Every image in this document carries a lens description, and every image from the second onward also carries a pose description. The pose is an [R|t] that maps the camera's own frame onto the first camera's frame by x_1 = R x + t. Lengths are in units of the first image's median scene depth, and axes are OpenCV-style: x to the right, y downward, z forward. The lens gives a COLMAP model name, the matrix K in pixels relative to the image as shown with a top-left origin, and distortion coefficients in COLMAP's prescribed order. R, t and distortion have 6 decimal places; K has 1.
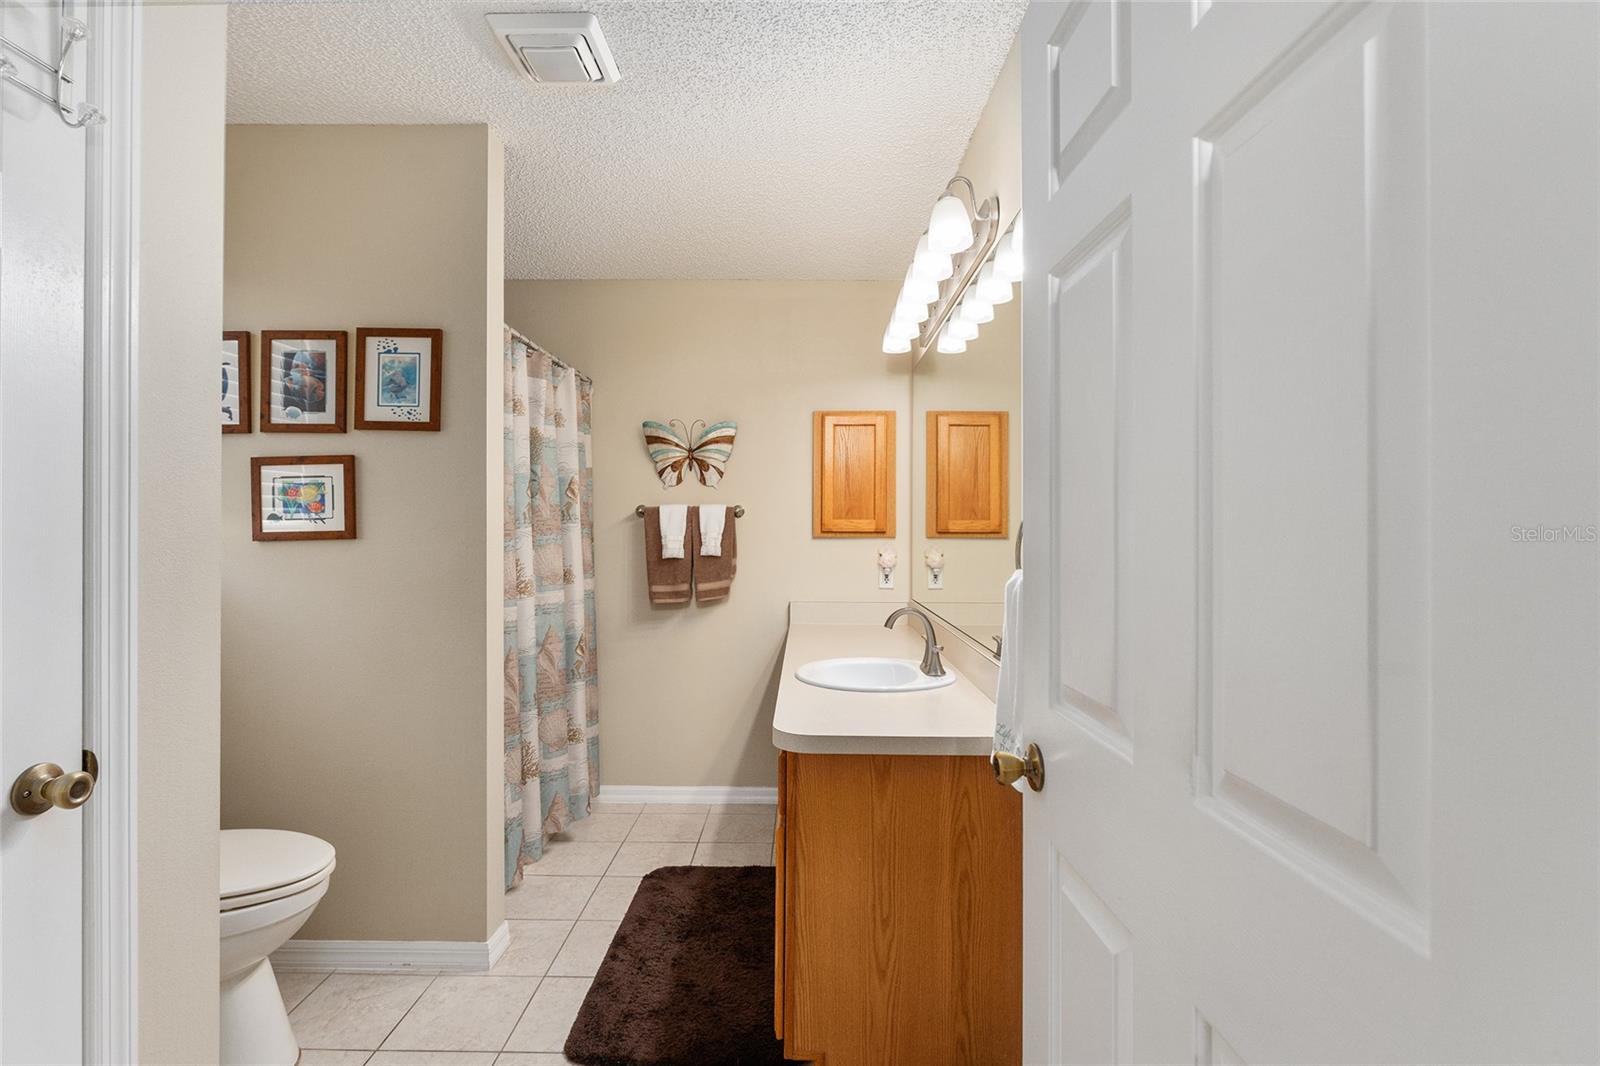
lens RADIAL K [[738.3, 0, 810.1], [0, 738.3, 531.5], [0, 0, 1]] dist [0.000075, -0.001120]
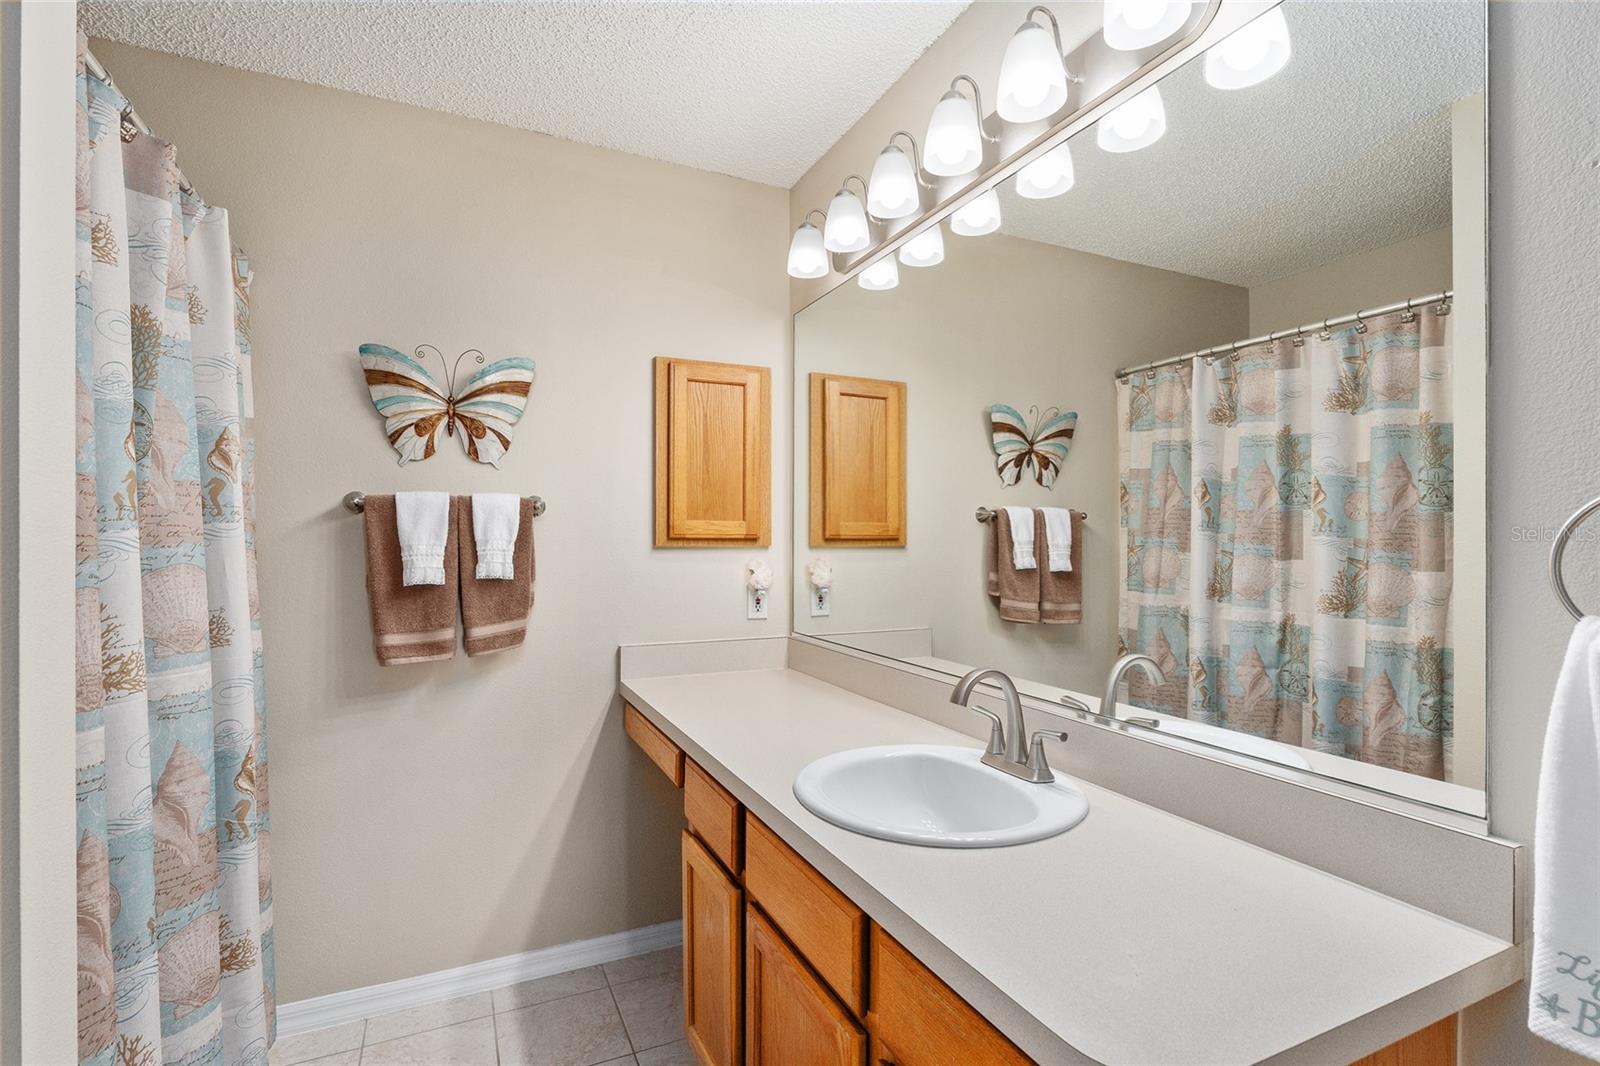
lens RADIAL K [[738.3, 0, 786.1], [0, 738.3, 537.9], [0, 0, 1]] dist [0.000075, -0.001120]
pose [[0.904452, -0.001449, 0.426573, -0.174765], [0.001582, 0.999999, 0.000043, -0.000106], [-0.426572, 0.000636, 0.904453, 0.356723]]
